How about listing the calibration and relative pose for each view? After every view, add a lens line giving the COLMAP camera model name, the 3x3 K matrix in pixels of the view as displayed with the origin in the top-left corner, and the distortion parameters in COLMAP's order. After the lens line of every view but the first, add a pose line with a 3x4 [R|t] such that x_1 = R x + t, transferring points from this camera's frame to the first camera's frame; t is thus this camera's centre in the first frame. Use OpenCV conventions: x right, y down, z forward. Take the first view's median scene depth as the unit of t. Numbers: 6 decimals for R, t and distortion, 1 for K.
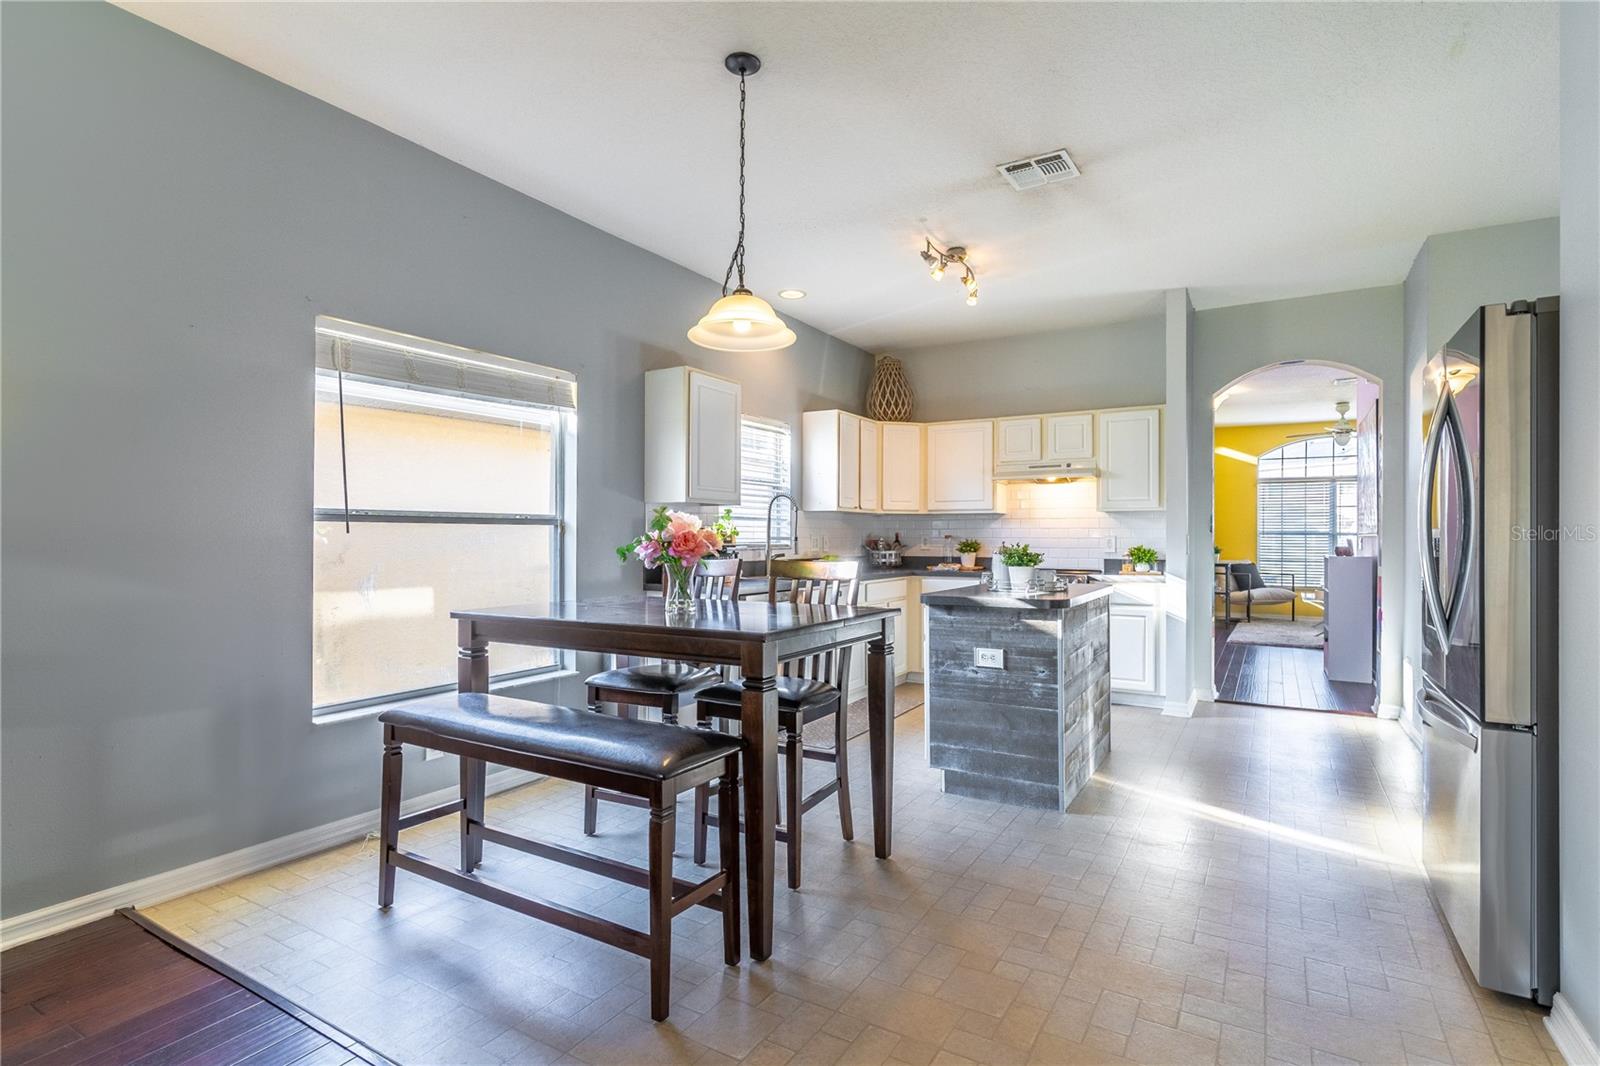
lens RADIAL K [[775.3, 0, 804.1], [0, 775.3, 528.4], [0, 0, 1]] dist [-0.001572, 0.000202]
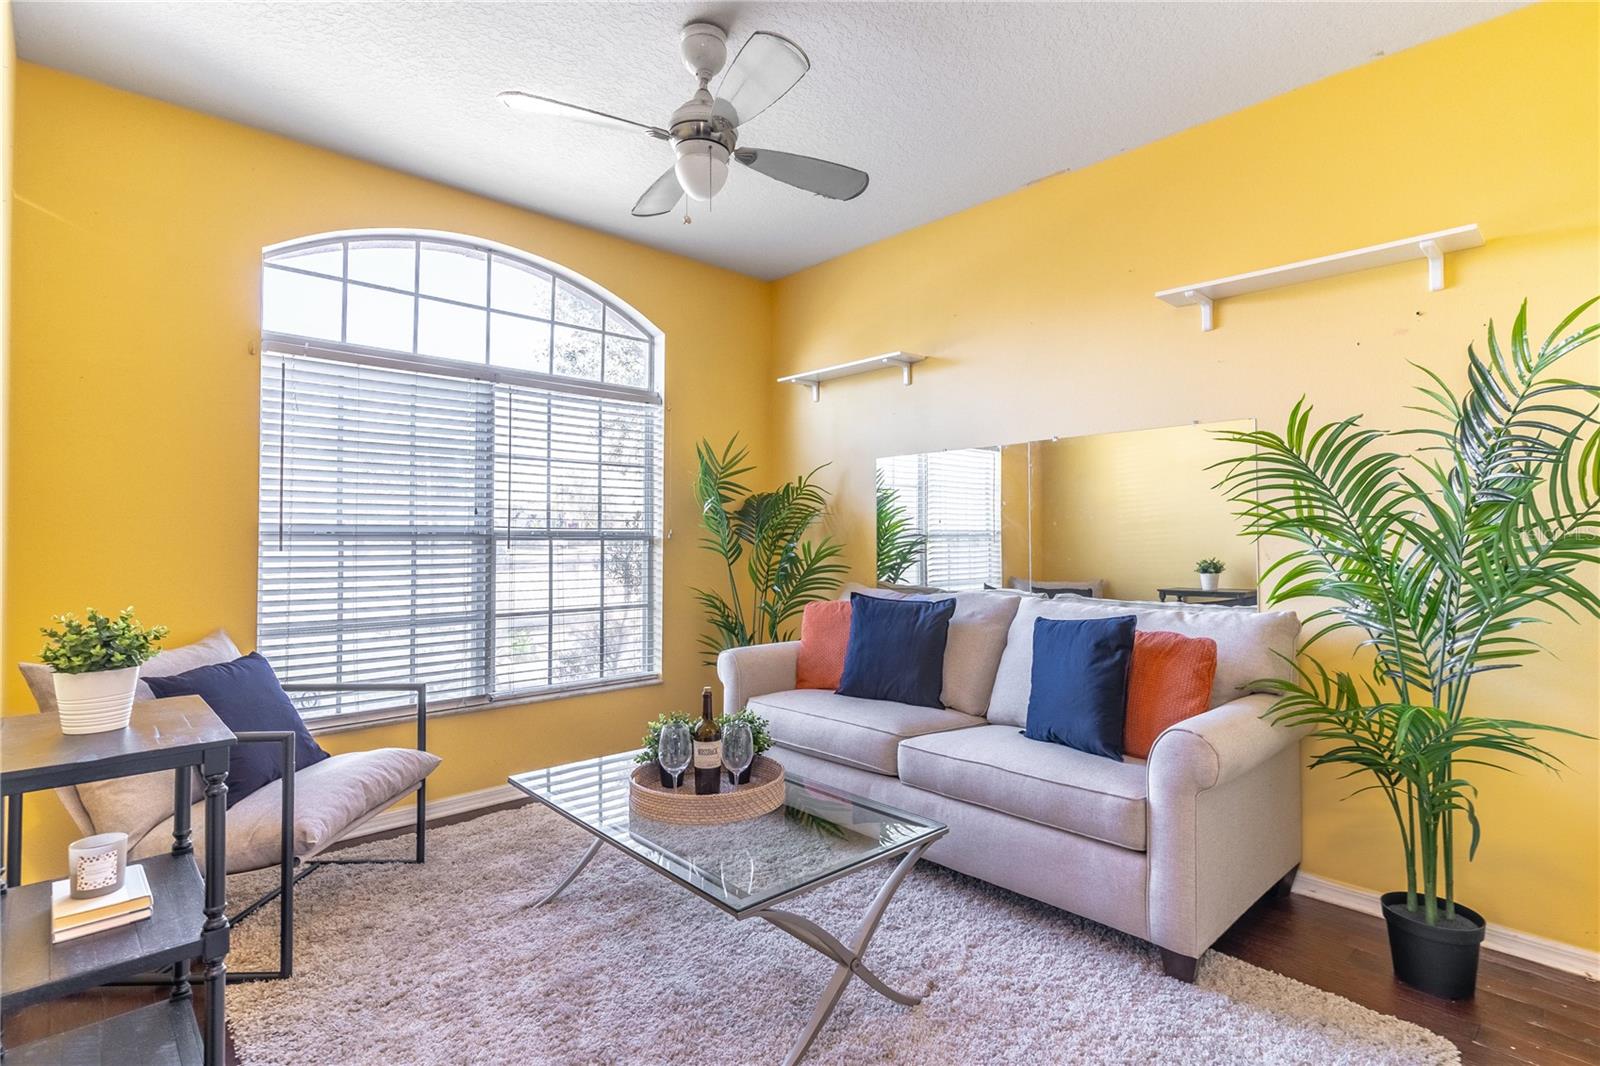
lens RADIAL K [[775.3, 0, 800.8], [0, 775.3, 521.4], [0, 0, 1]] dist [-0.001572, 0.000202]
pose [[0.277001, 0.015381, 0.960747, 0.384316], [-0.004243, 0.999882, -0.014784, 0.005518], [-0.960860, 0.000019, 0.277033, 0.754659]]
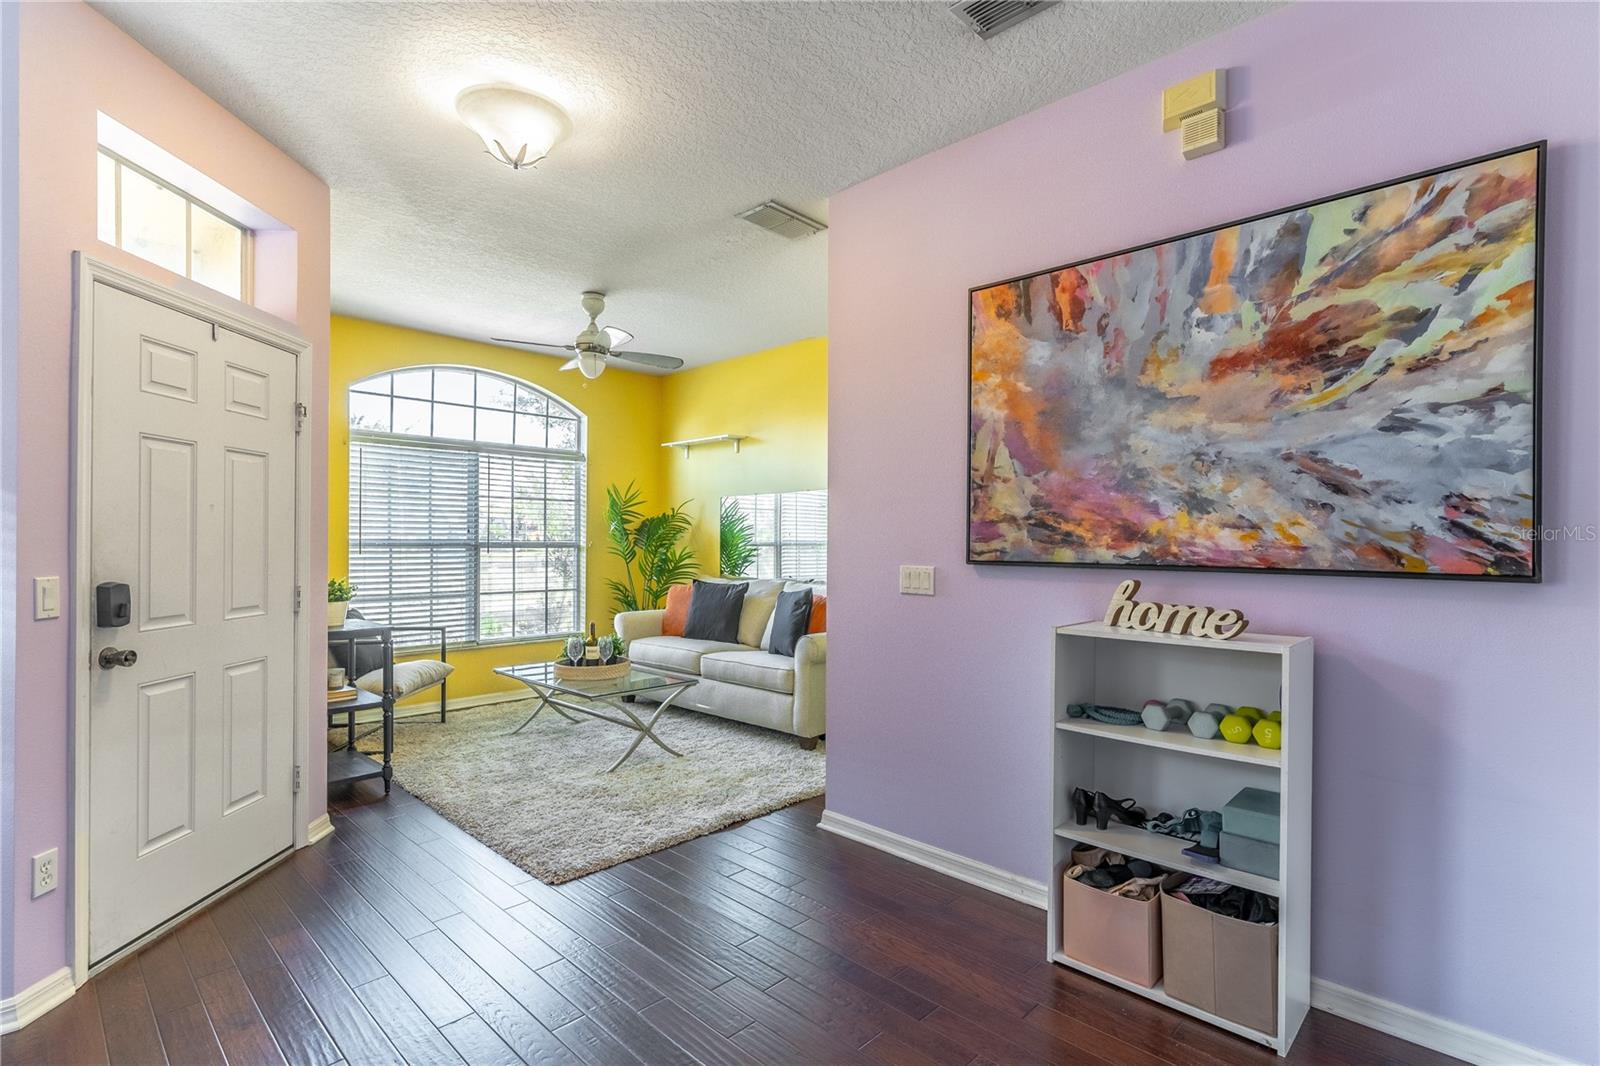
lens RADIAL K [[775.3, 0, 802.0], [0, 775.3, 537.9], [0, 0, 1]] dist [-0.001572, 0.000202]
pose [[0.230006, -0.000052, 0.973189, 0.187236], [-0.008557, 0.999961, 0.002076, -0.000927], [-0.973152, -0.008805, 0.229997, 0.625508]]
